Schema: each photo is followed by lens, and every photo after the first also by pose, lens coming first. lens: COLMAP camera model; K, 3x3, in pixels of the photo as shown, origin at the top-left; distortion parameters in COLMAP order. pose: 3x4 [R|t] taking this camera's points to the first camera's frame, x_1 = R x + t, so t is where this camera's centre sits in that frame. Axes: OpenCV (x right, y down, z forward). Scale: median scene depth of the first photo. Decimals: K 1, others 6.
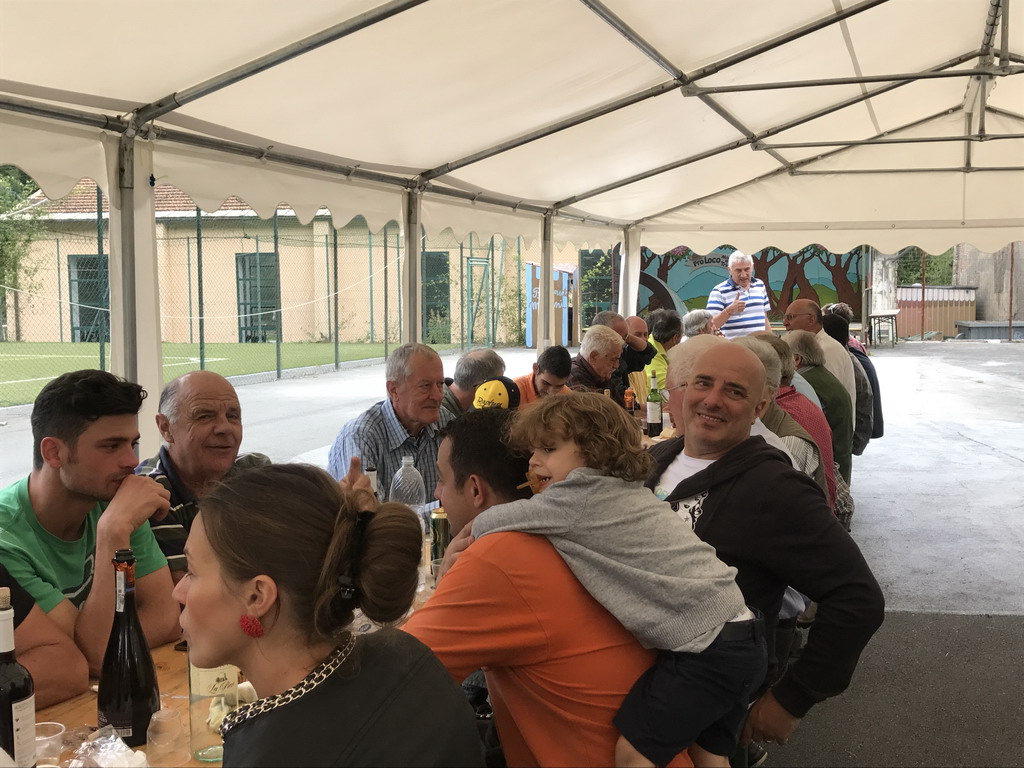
lens RADIAL K [[1132.6, 0, 513.3], [0, 1132.6, 378.5], [0, 0, 1]] dist [0.118318, -0.290529]
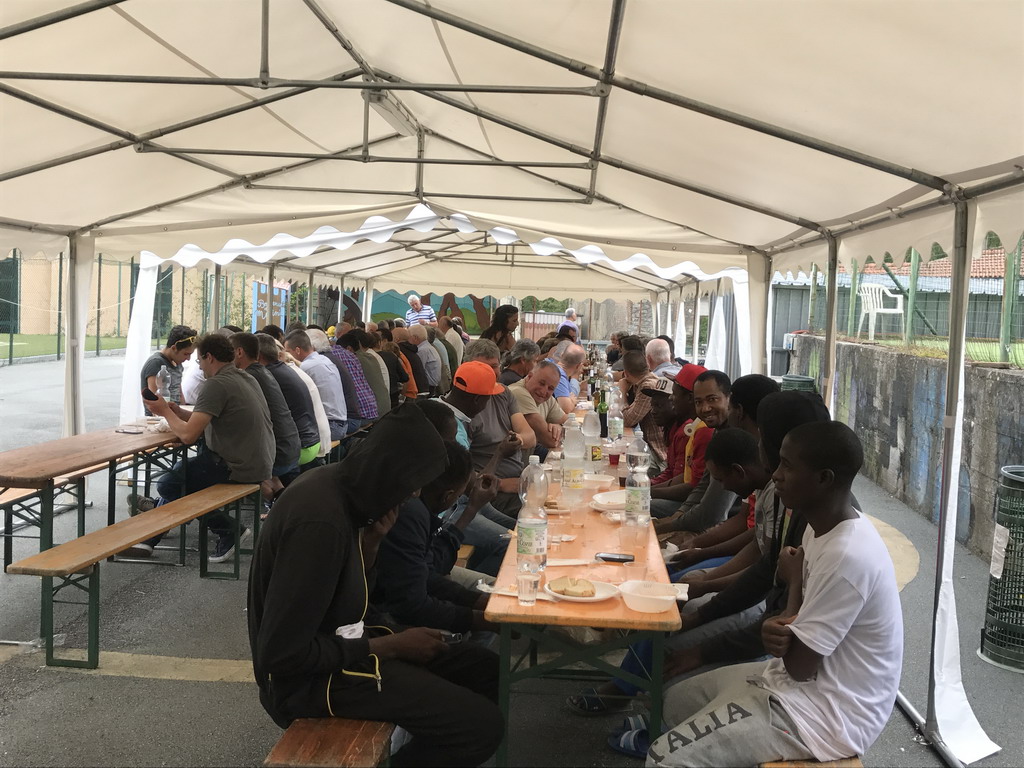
lens RADIAL K [[1132.6, 0, 513.3], [0, 1132.6, 378.5], [0, 0, 1]] dist [0.118318, -0.290529]
pose [[0.956127, 0.027381, 0.291668, -0.106350], [-0.023700, 0.999589, -0.016149, 0.034249], [-0.291991, 0.008528, 0.956383, -0.470359]]
